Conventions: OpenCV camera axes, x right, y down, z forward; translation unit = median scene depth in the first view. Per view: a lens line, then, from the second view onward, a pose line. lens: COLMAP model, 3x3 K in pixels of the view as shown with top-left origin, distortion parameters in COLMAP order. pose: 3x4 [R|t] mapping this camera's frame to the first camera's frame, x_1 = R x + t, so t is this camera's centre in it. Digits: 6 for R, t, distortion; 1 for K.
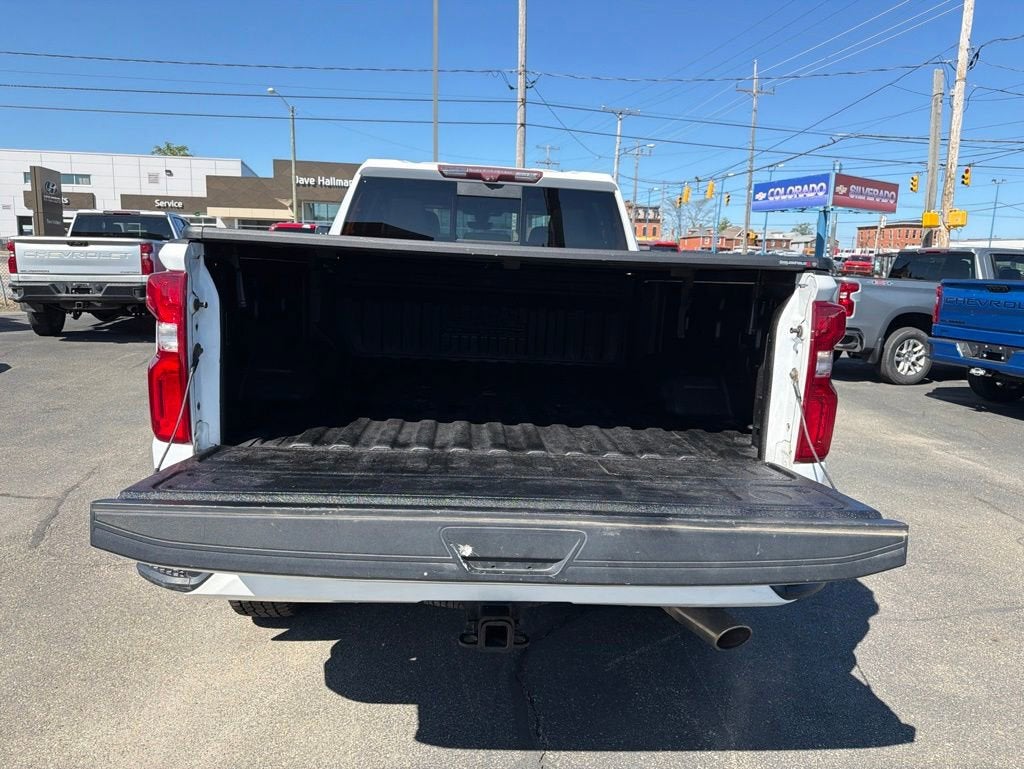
lens RADIAL K [[717.3, 0, 510.0], [0, 717.3, 382.8], [0, 0, 1]] dist [0.054678, -0.071546]
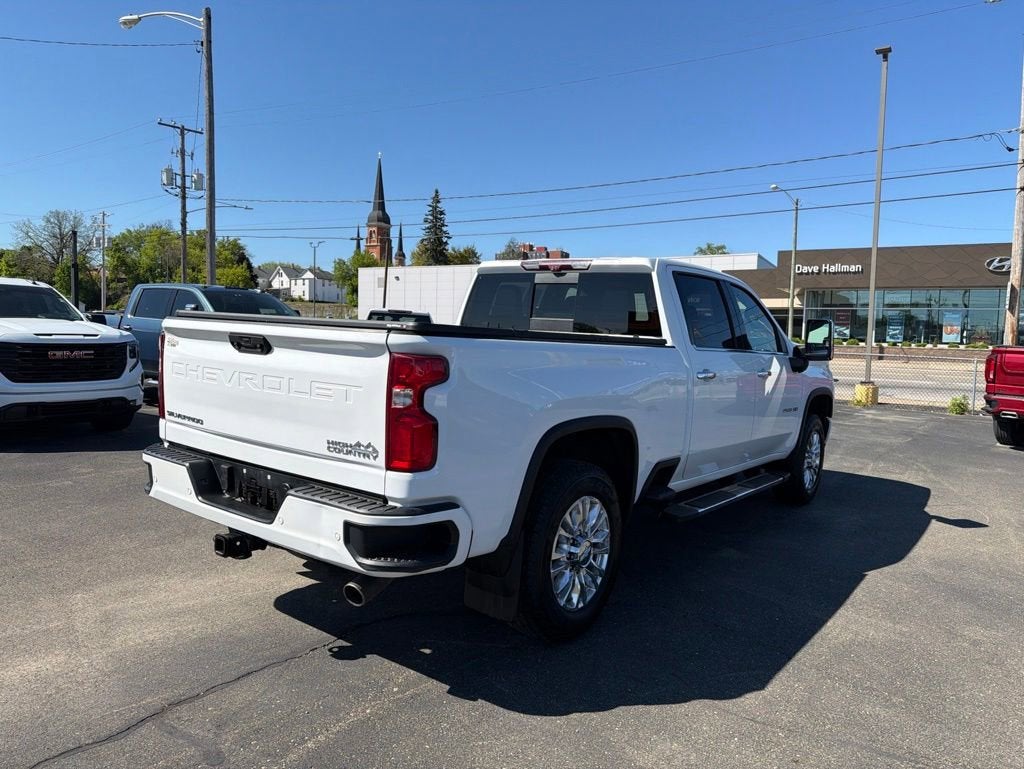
lens RADIAL K [[717.3, 0, 511.0], [0, 717.3, 384.7], [0, 0, 1]] dist [0.054678, -0.071546]
pose [[0.756096, 0.040955, -0.653178, 0.175129], [-0.118045, 0.990205, -0.074558, 0.002999], [0.643727, 0.133477, 0.753525, 0.013060]]
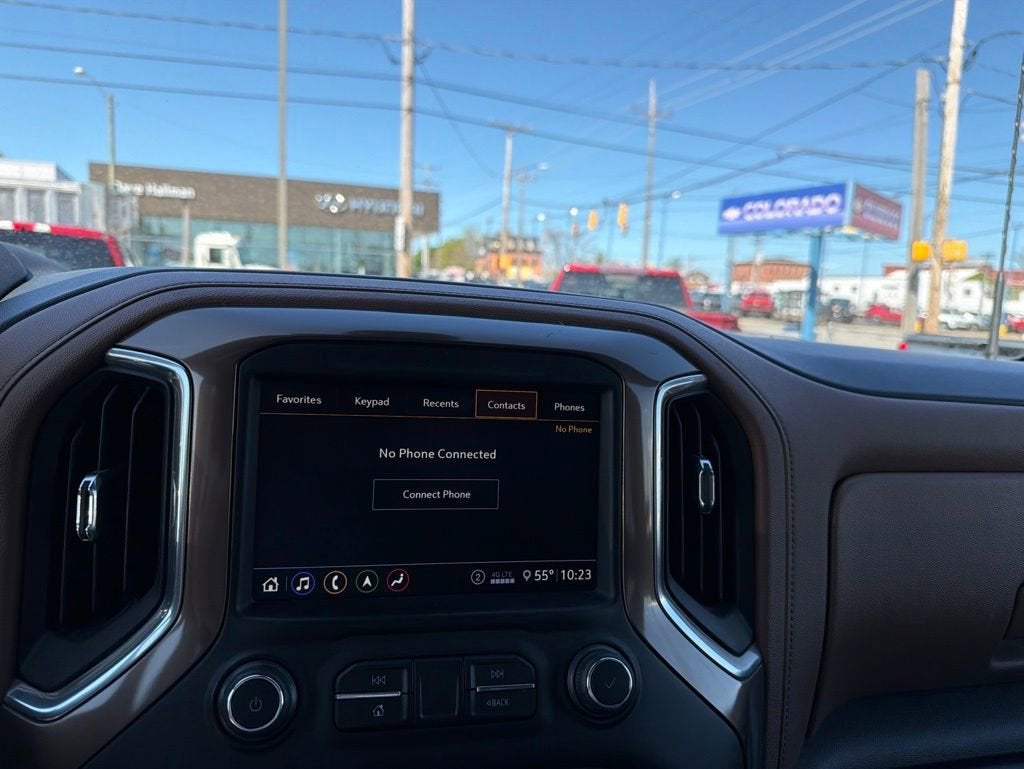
lens RADIAL K [[717.3, 0, 506.2], [0, 717.3, 382.4], [0, 0, 1]] dist [0.054678, -0.071546]
pose [[0.984699, -0.002747, 0.174243, -0.022010], [0.010052, 0.999106, -0.041056, -0.063124], [-0.173974, 0.042180, 0.983846, 0.359900]]
